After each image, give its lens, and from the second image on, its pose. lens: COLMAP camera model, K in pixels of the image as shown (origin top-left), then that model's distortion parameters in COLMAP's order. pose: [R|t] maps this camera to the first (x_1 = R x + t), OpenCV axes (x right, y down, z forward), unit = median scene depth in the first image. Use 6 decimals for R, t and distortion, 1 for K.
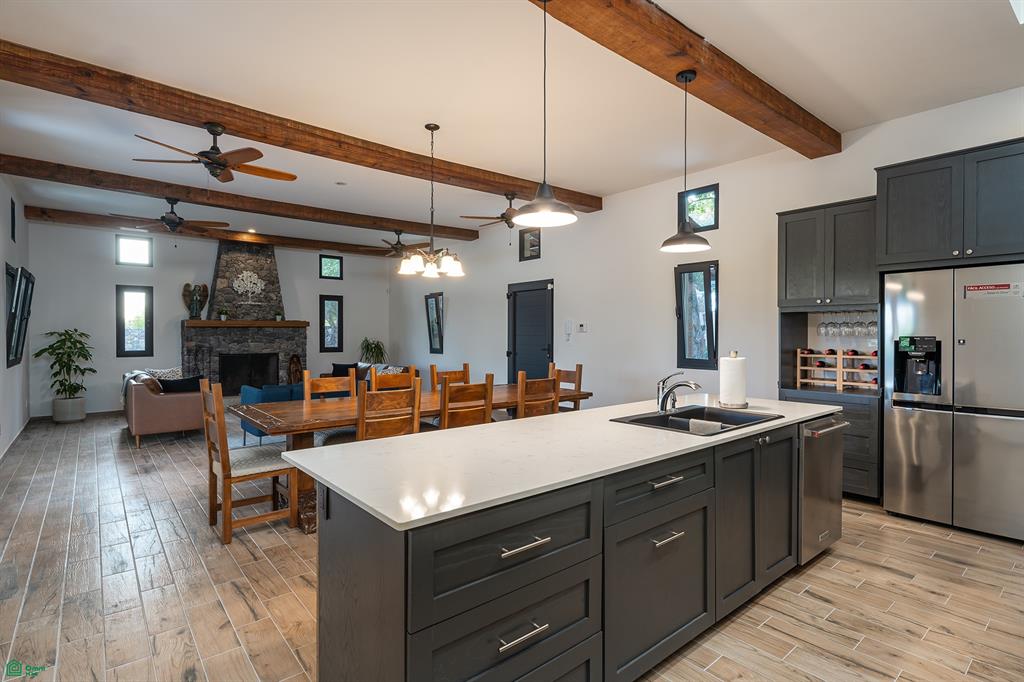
lens RADIAL K [[507.9, 0, 513.6], [0, 507.9, 338.6], [0, 0, 1]] dist [-0.001055, -0.000629]
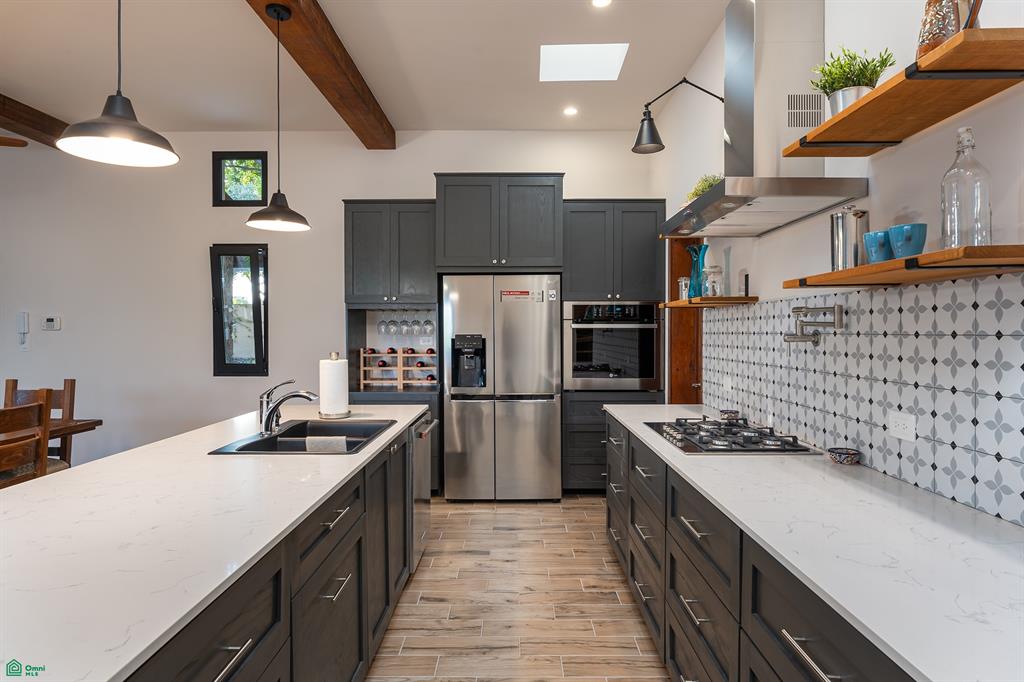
lens RADIAL K [[594.2, 0, 512.2], [0, 594.2, 339.1], [0, 0, 1]] dist [-0.015124, 0.000911]
pose [[0.643075, -0.010134, 0.765736, -0.129867], [0.008698, 0.999945, 0.005929, -0.001069], [-0.765754, 0.002848, 0.643127, 0.105732]]
